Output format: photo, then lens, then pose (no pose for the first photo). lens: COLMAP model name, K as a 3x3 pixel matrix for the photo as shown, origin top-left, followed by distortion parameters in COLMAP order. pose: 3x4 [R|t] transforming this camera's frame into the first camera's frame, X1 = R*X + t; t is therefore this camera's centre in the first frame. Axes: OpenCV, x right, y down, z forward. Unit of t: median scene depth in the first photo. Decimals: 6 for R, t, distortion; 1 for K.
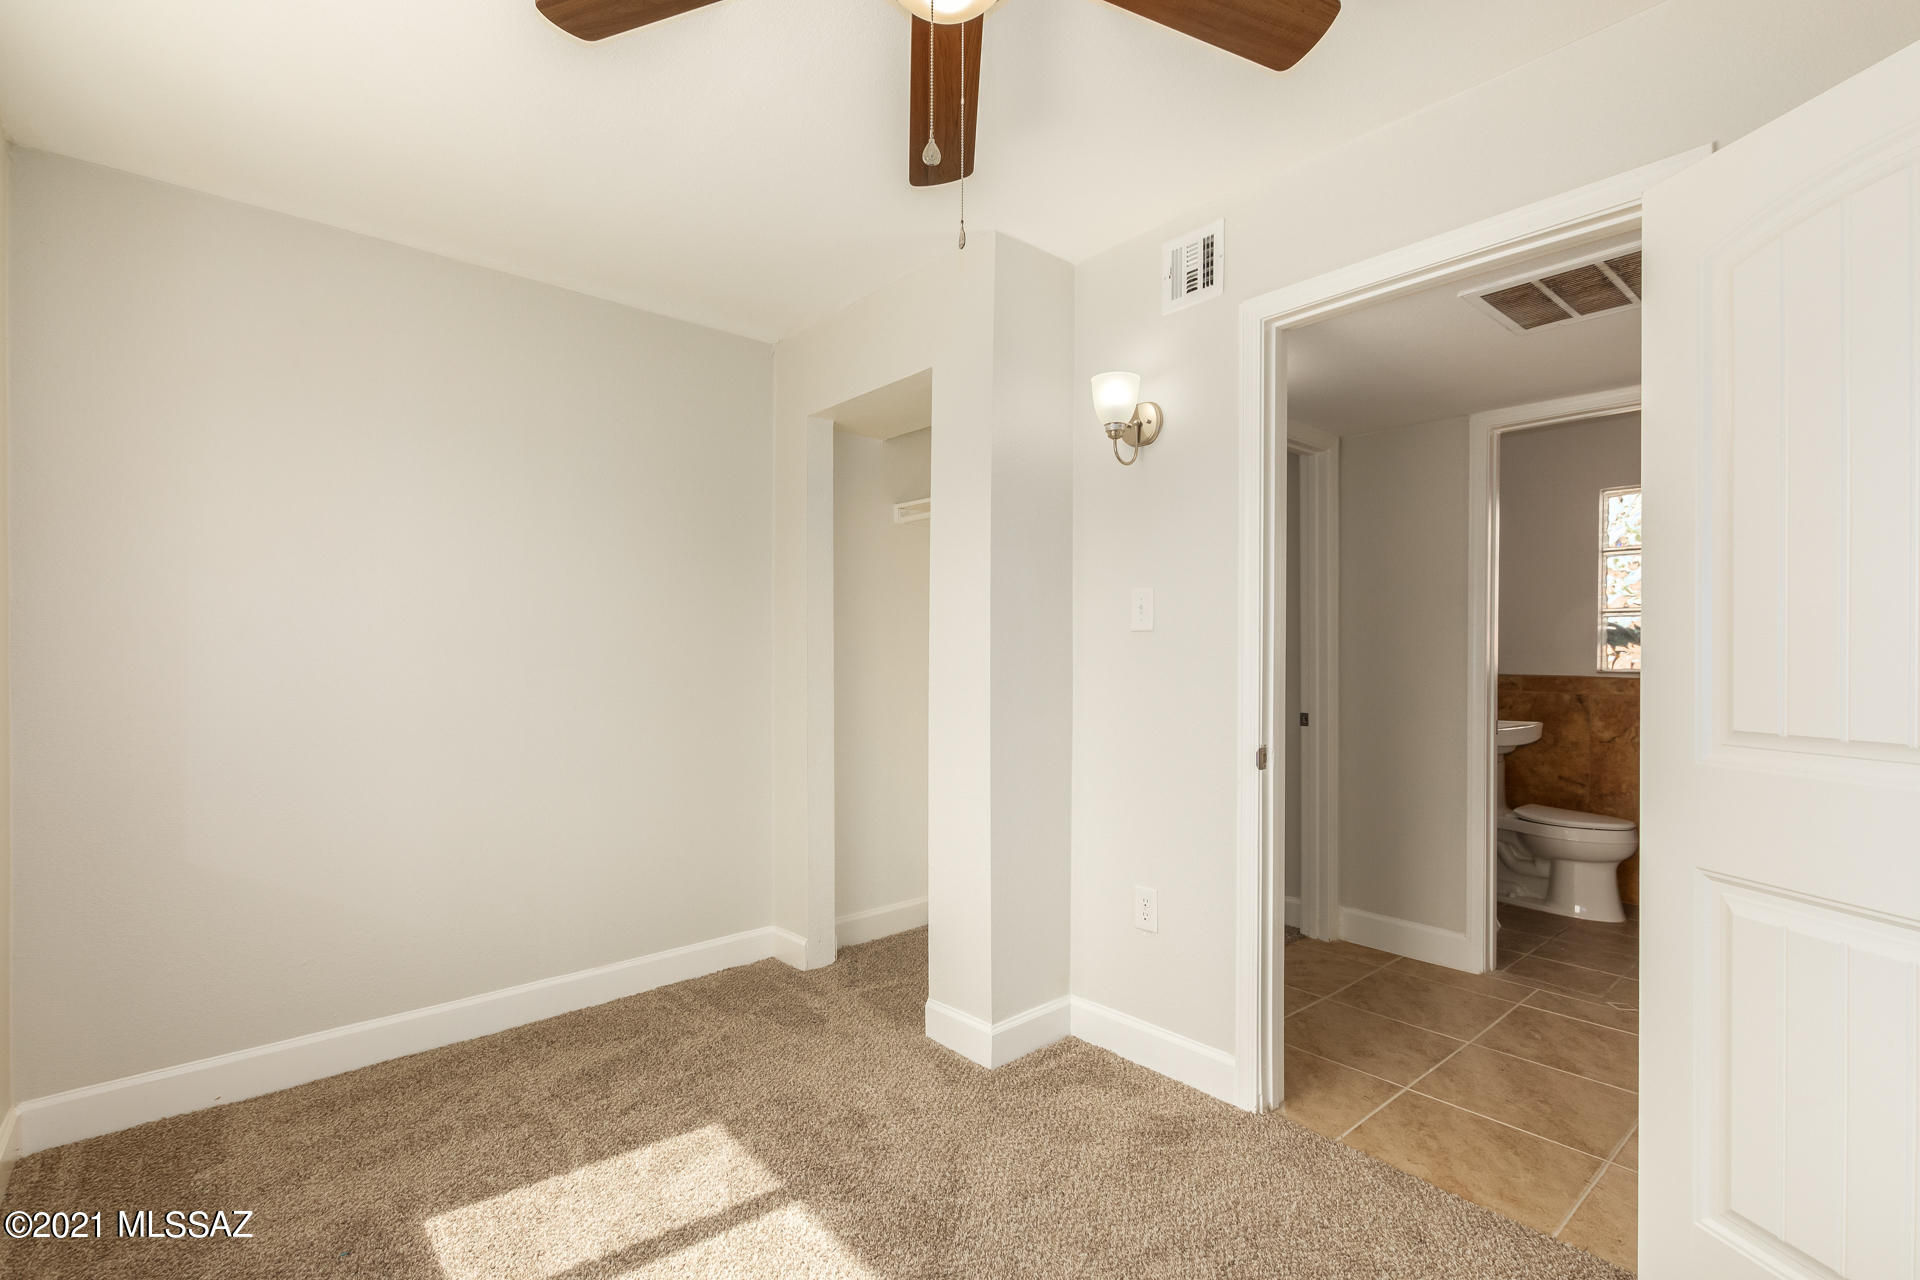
lens RADIAL K [[884.1, 0, 963.6], [0, 884.1, 649.3], [0, 0, 1]] dist [0.011249, -0.000815]
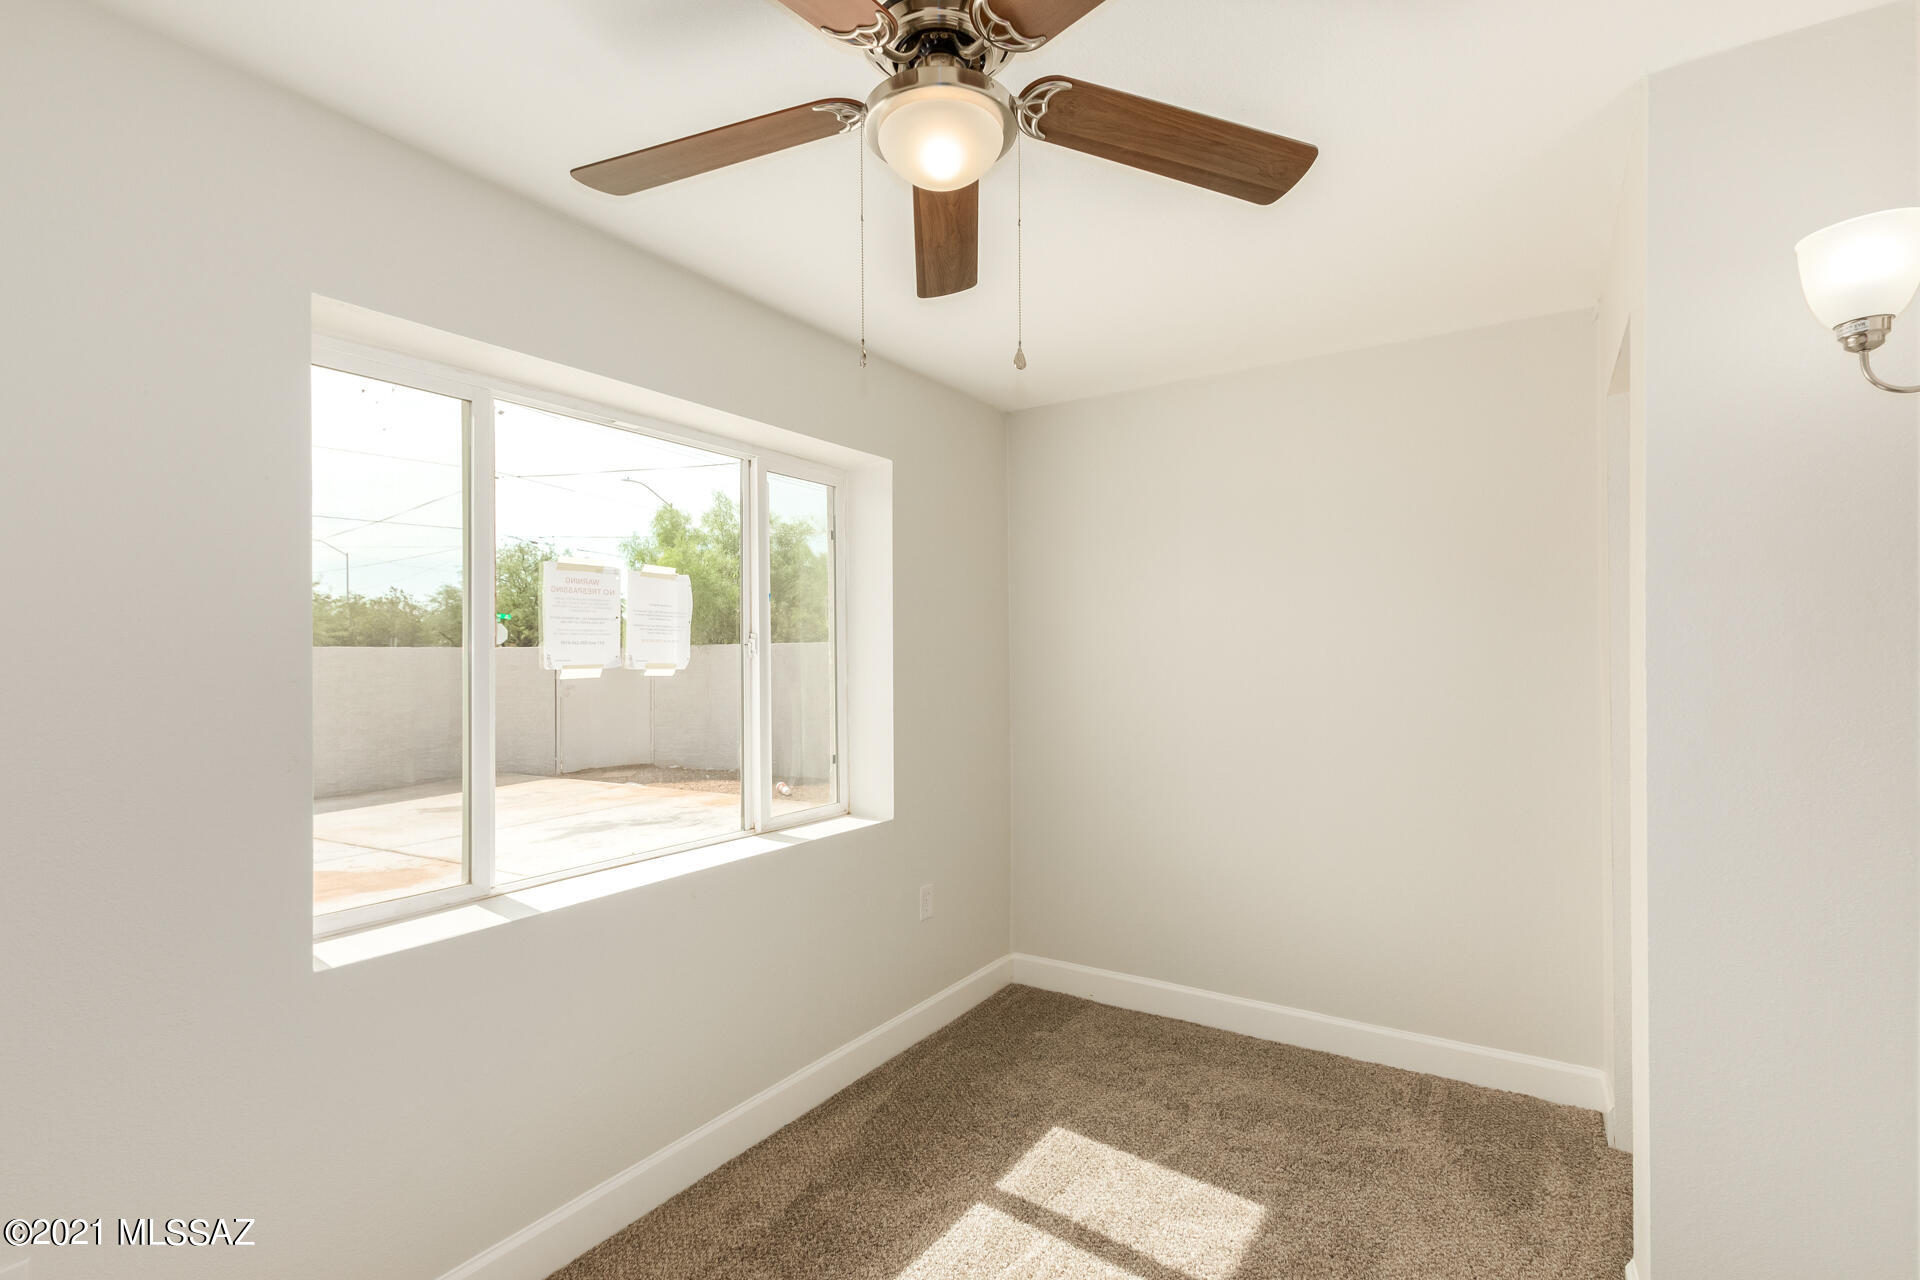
lens RADIAL K [[884.1, 0, 960.7], [0, 884.1, 651.9], [0, 0, 1]] dist [0.011249, -0.000815]
pose [[0.259105, -0.004996, -0.965836, 0.544652], [0.016290, 0.999867, -0.000802, -0.079606], [0.965712, -0.015526, 0.259152, 0.394803]]
